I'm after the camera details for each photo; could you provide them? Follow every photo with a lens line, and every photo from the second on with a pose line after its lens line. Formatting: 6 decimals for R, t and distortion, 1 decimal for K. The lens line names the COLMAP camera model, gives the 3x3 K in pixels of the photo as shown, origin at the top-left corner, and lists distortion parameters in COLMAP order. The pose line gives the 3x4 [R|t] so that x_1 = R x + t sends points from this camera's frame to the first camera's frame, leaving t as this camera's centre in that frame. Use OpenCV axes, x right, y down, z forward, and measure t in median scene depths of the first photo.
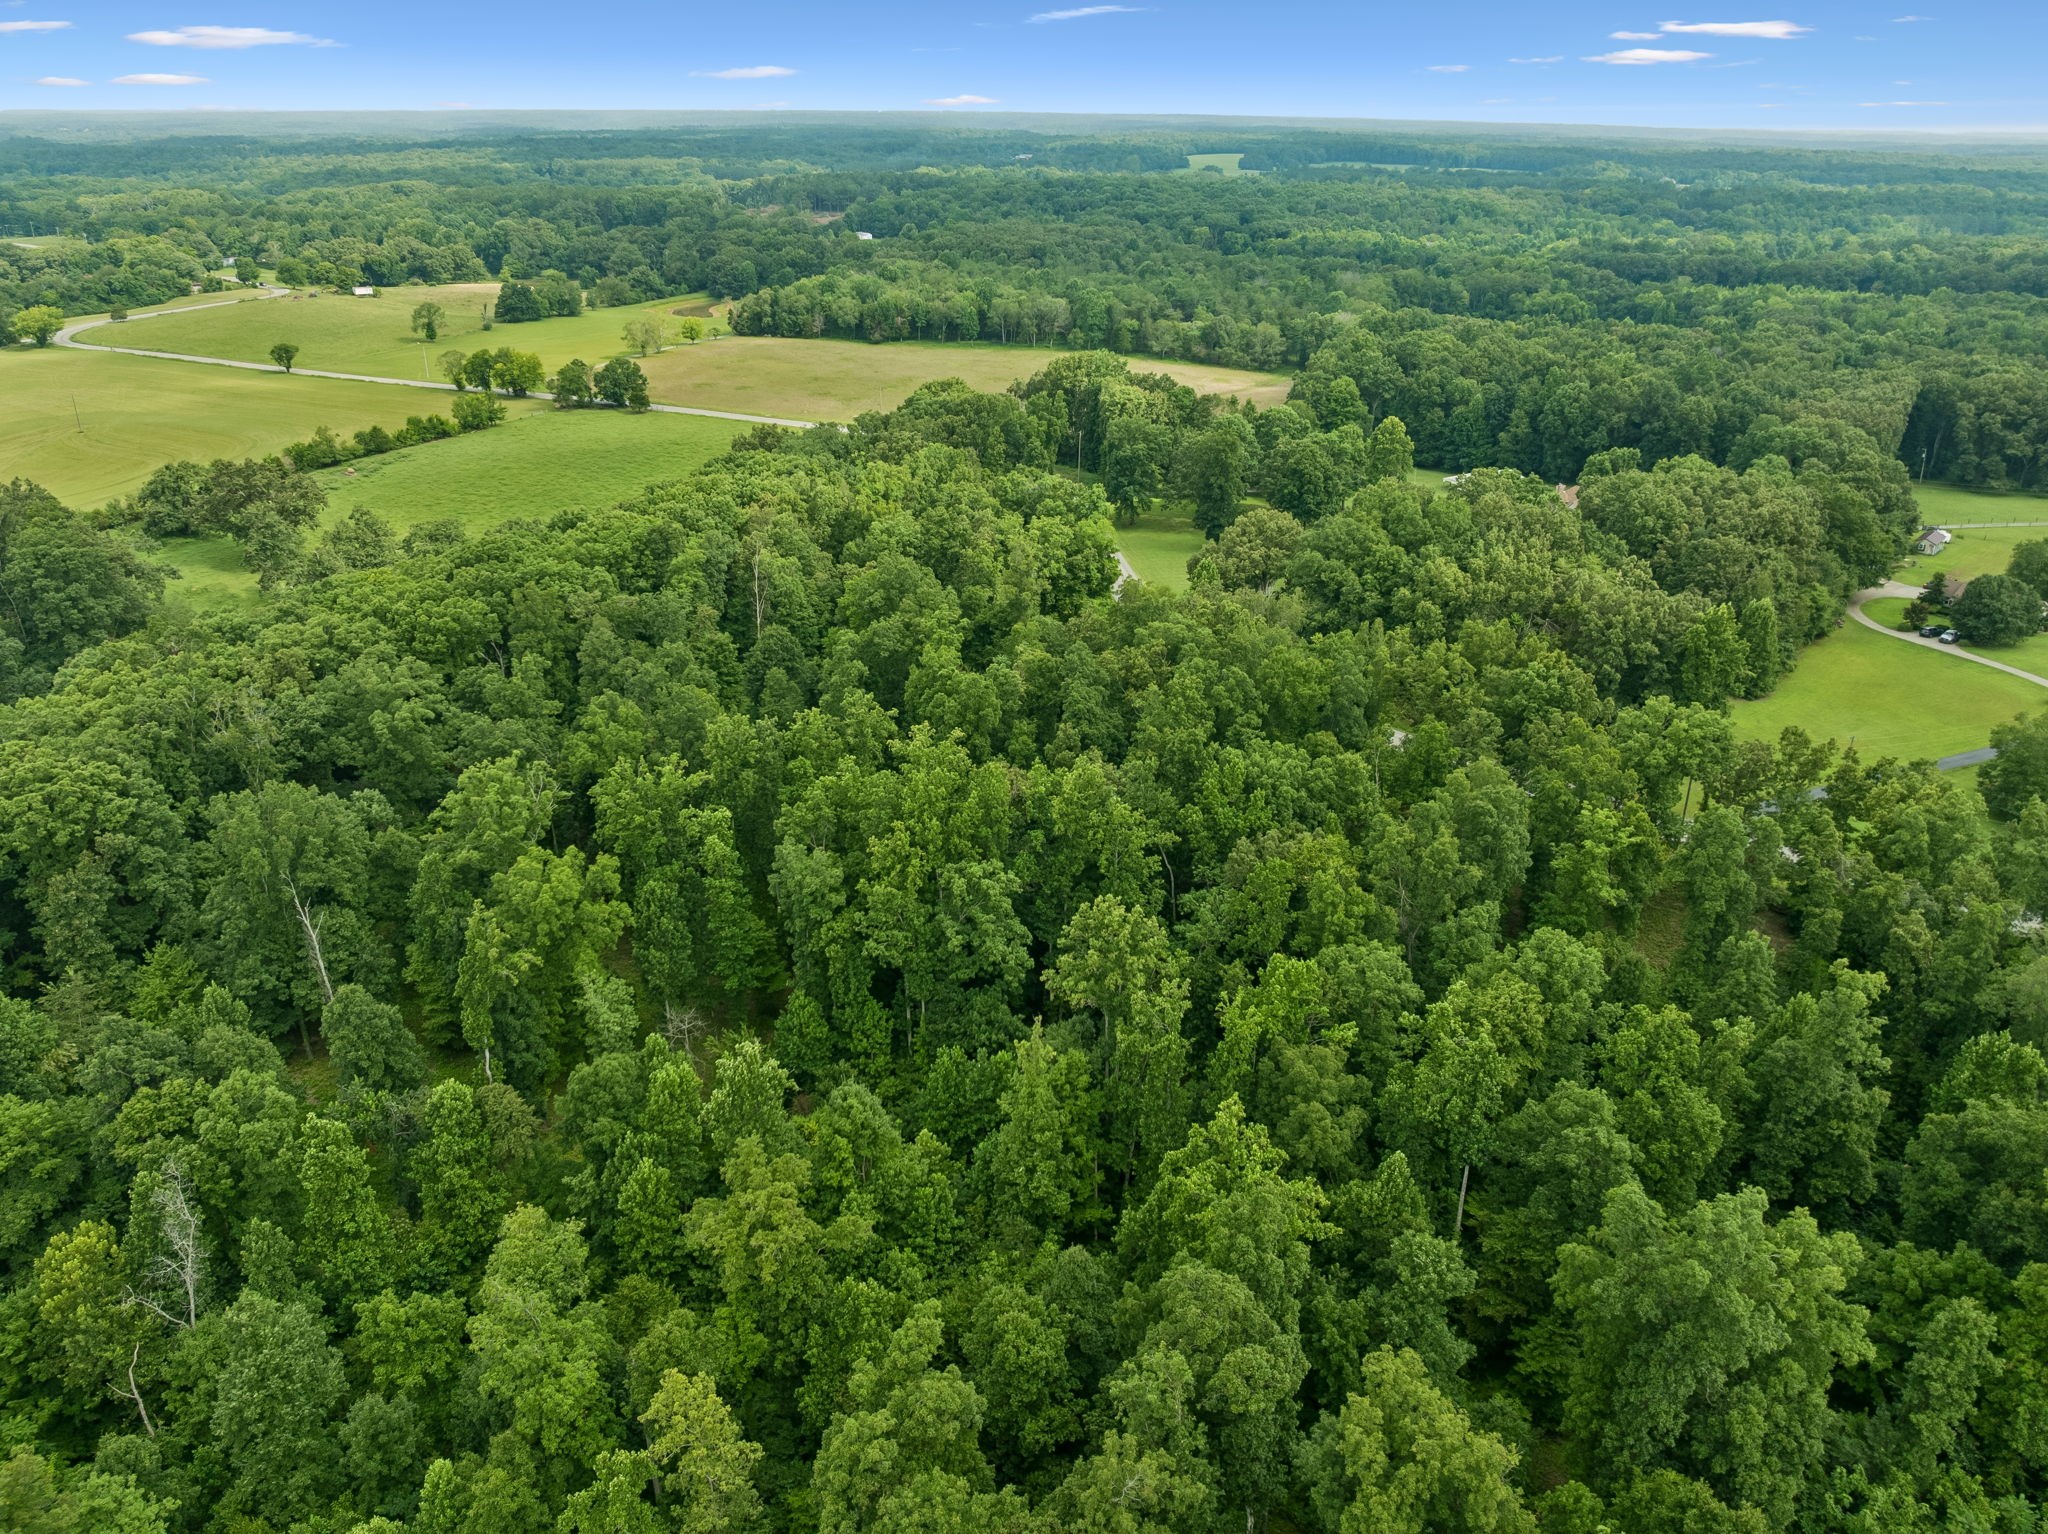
lens RADIAL K [[1475.0, 0, 1019.3], [0, 1475.0, 763.0], [0, 0, 1]] dist [-0.040585, -0.000680]
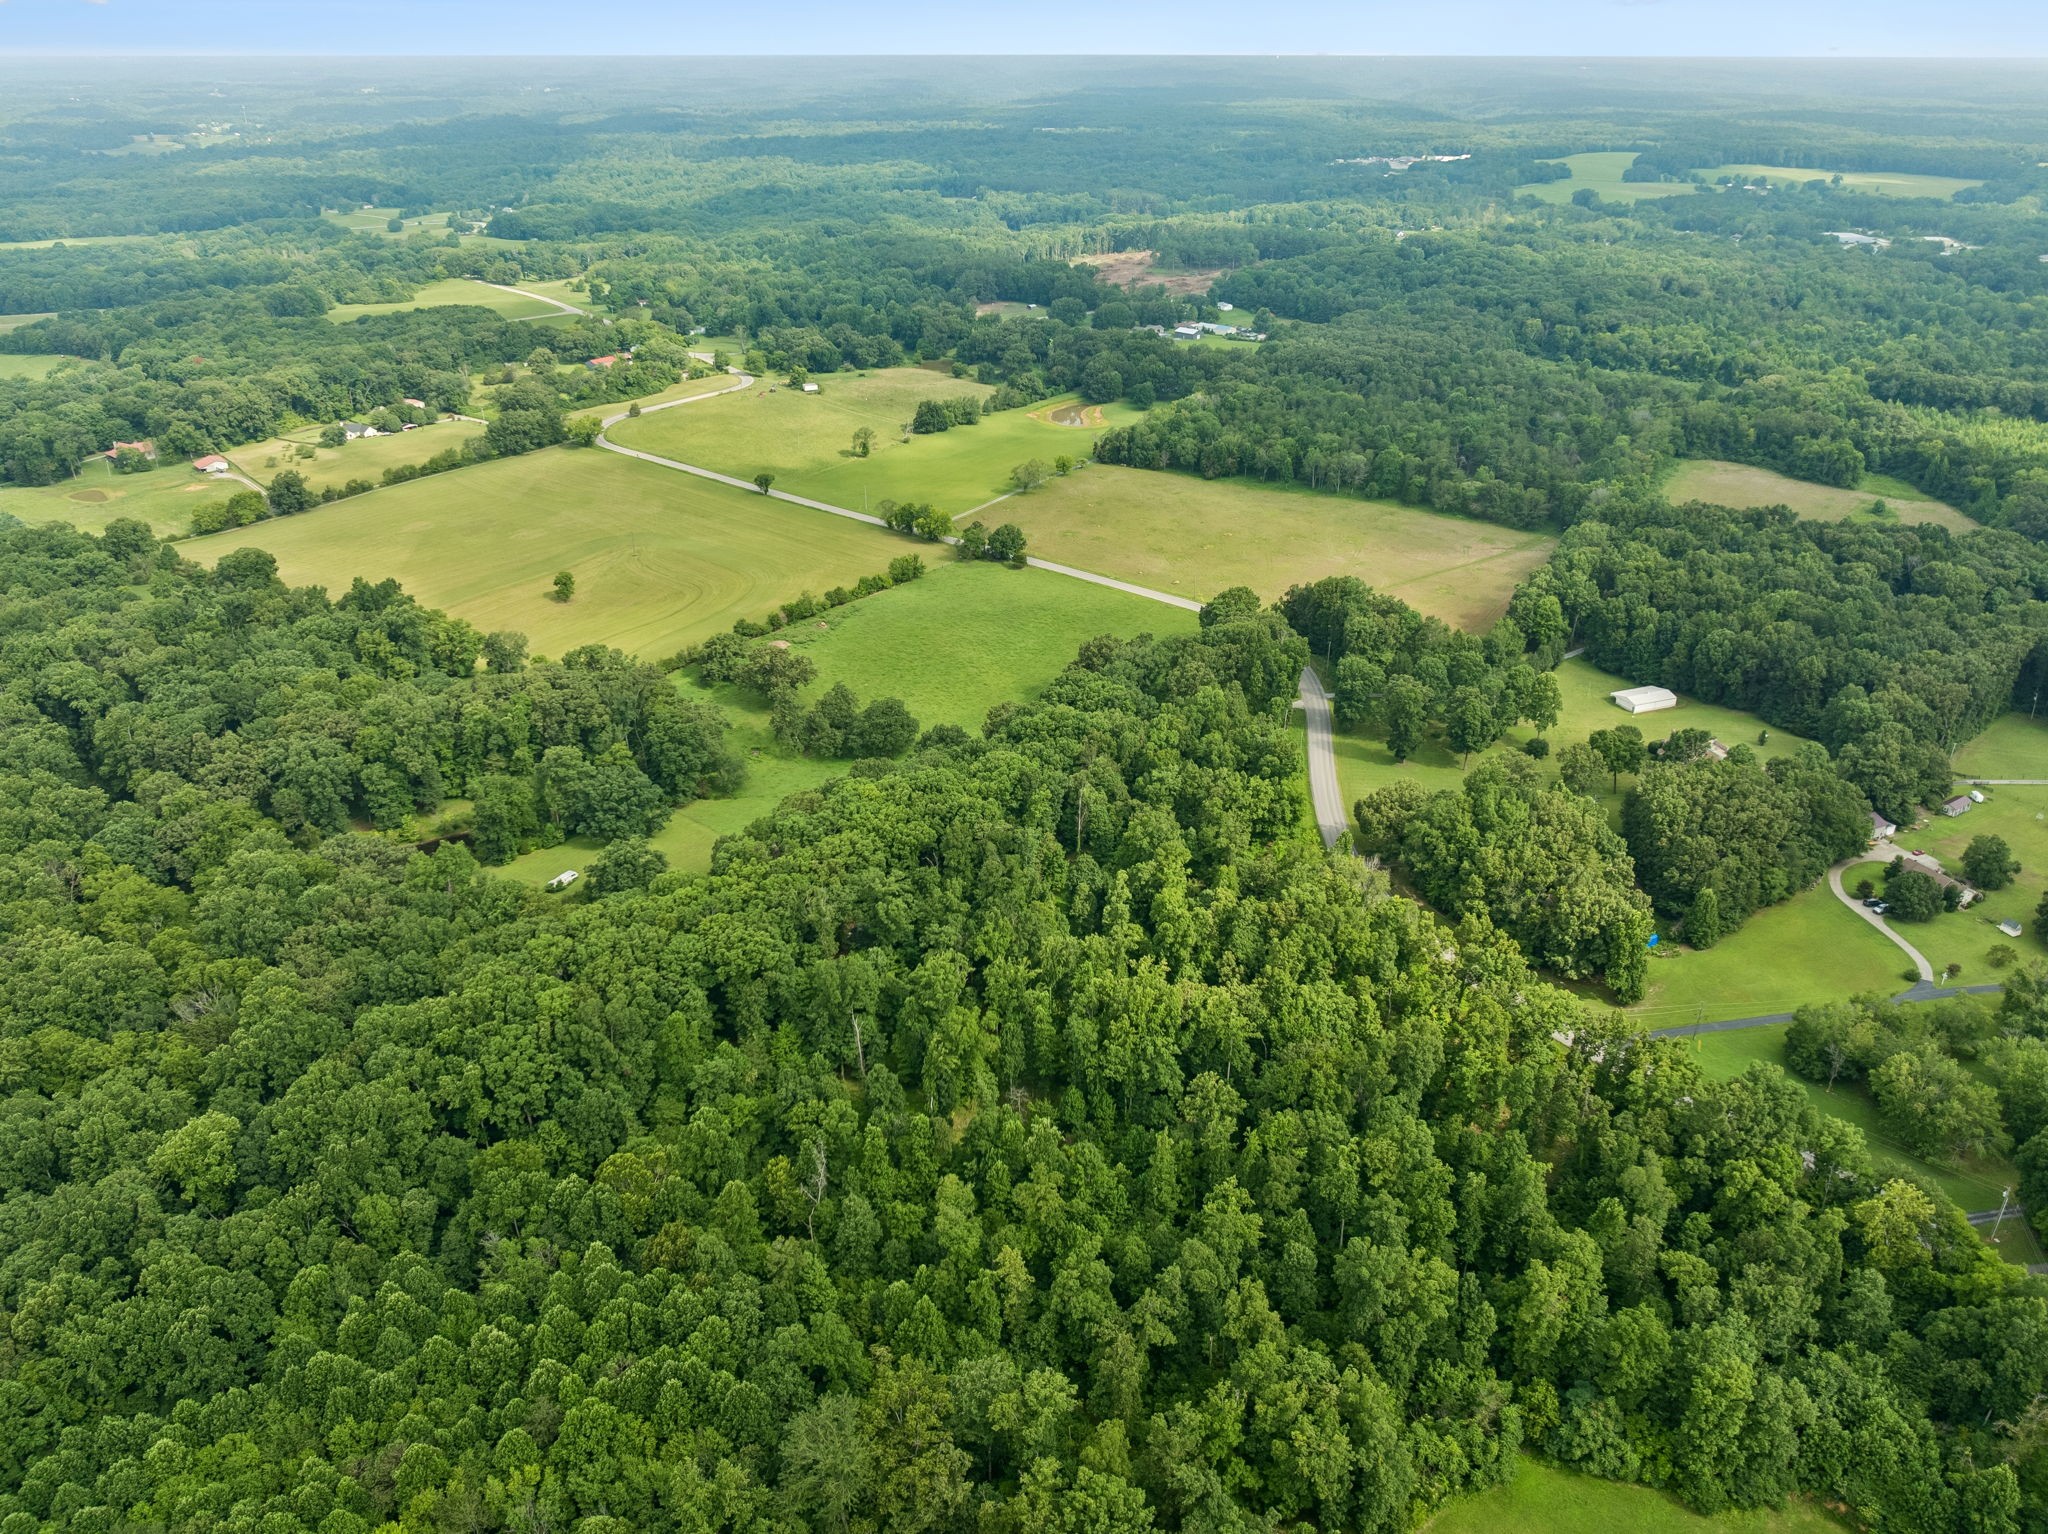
lens RADIAL K [[1475.0, 0, 1019.3], [0, 1475.0, 763.0], [0, 0, 1]] dist [-0.040585, -0.000680]
pose [[0.969962, 0.092837, -0.224846, 0.072739], [-0.084798, 0.995374, 0.045168, -0.138358], [0.227999, -0.024745, 0.973347, -0.372622]]
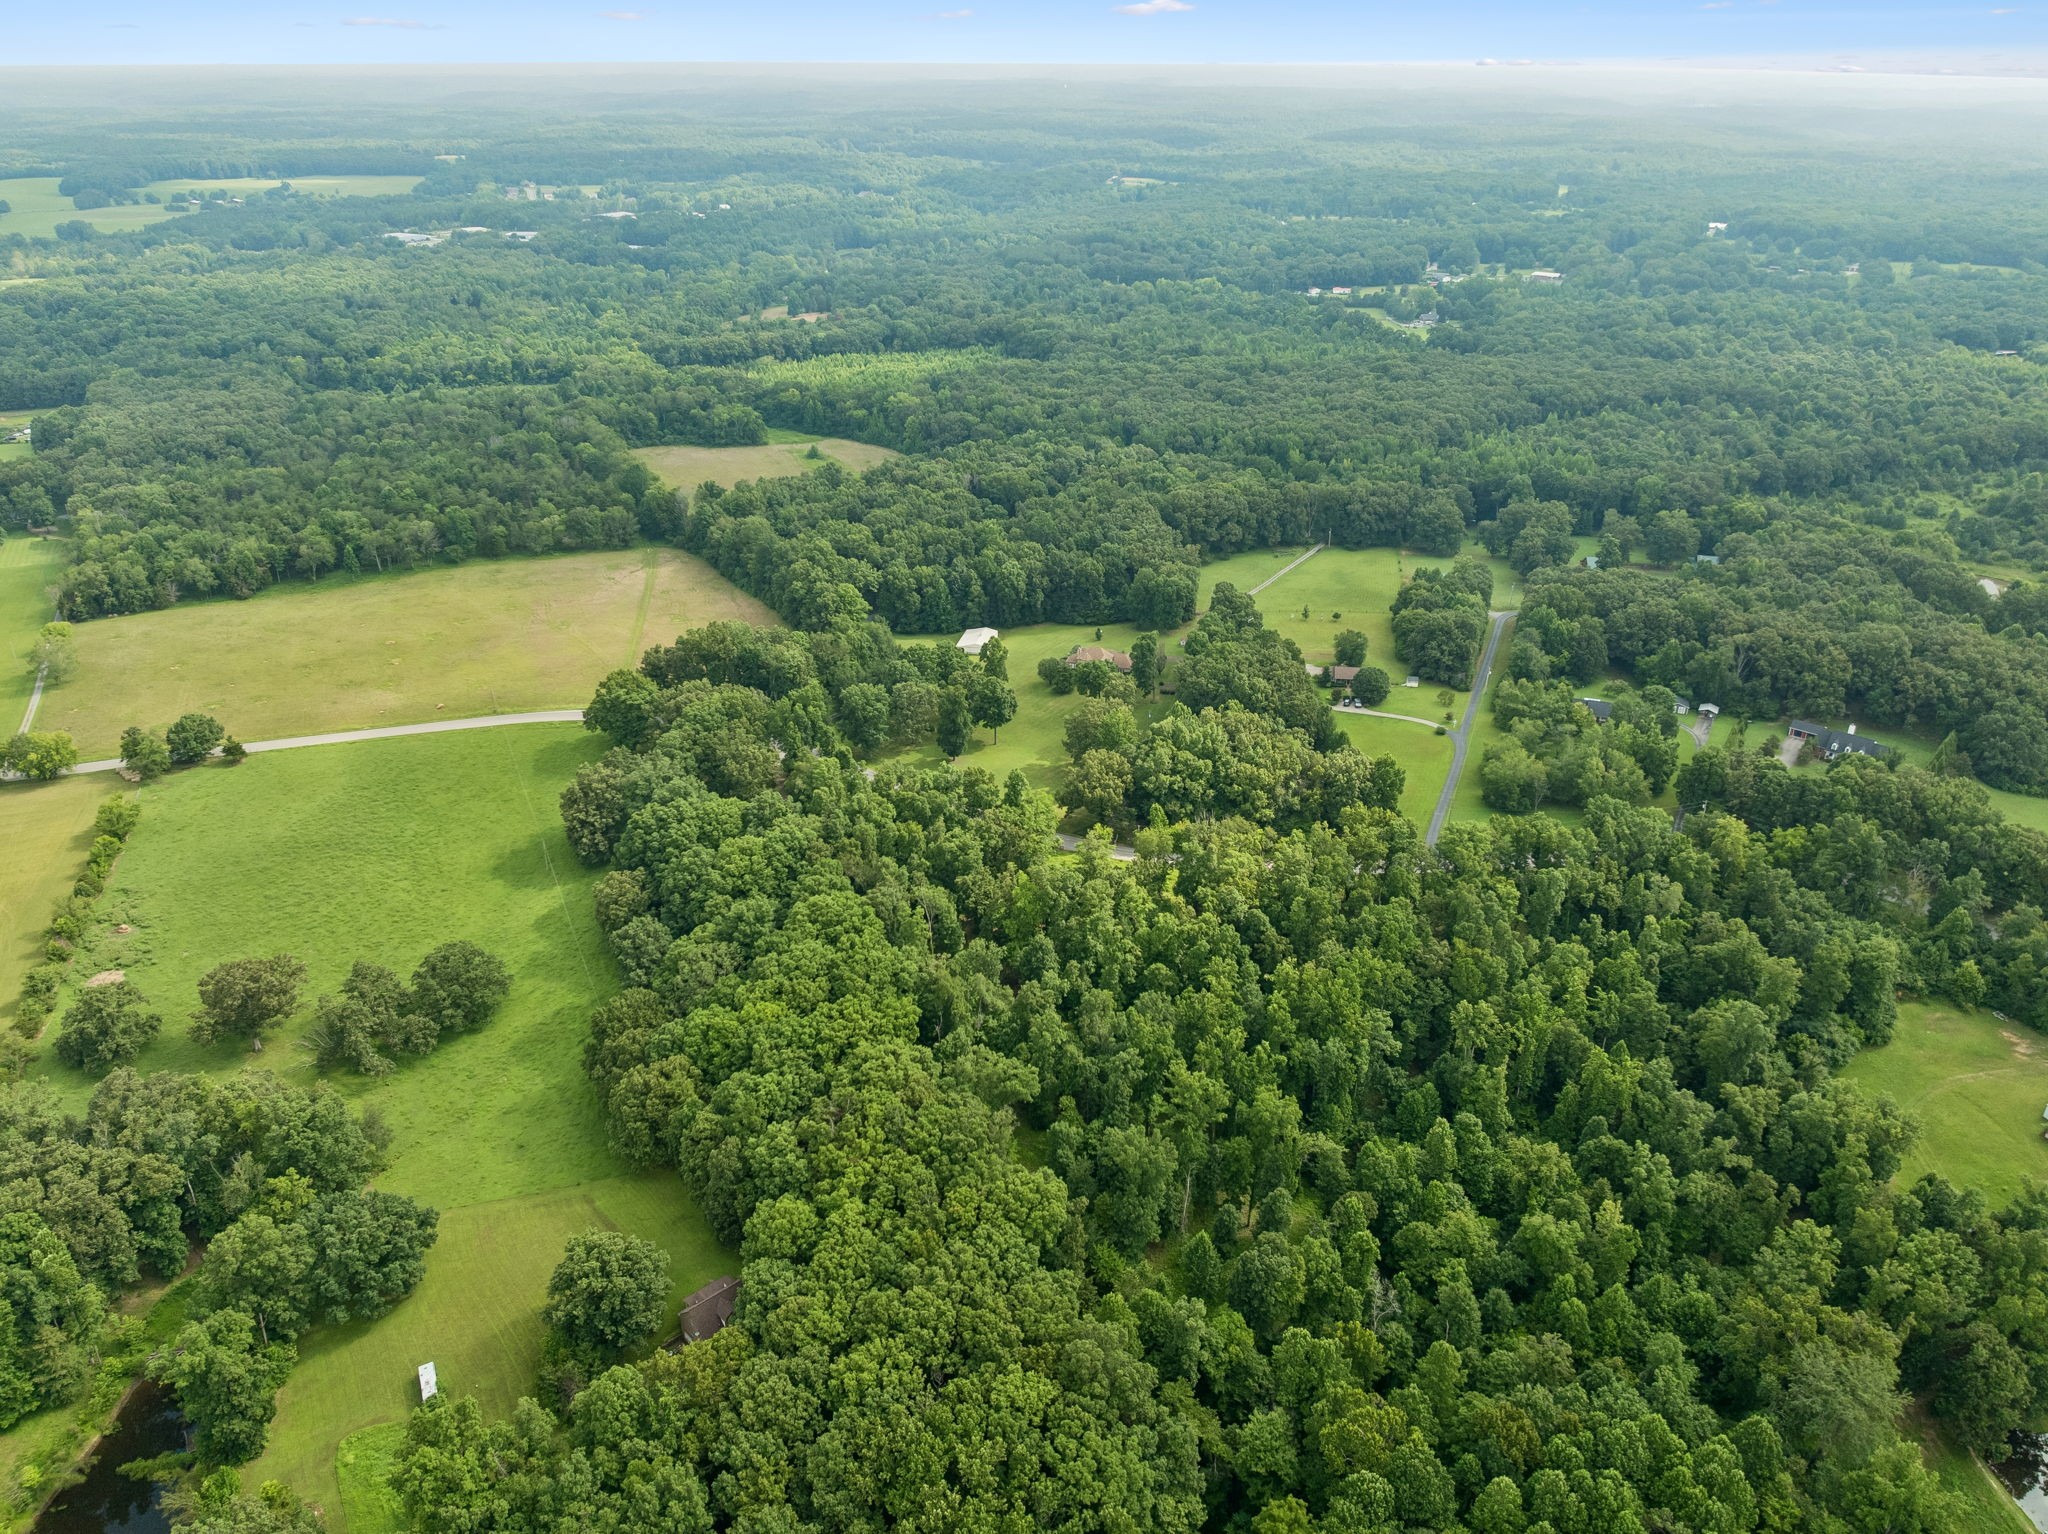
lens RADIAL K [[1475.0, 0, 1019.3], [0, 1475.0, 763.0], [0, 0, 1]] dist [-0.040585, -0.000680]
pose [[0.715881, -0.310217, 0.625524, -0.573188], [0.287185, 0.947413, 0.141182, -0.257084], [-0.636427, 0.078571, 0.767325, -0.130526]]
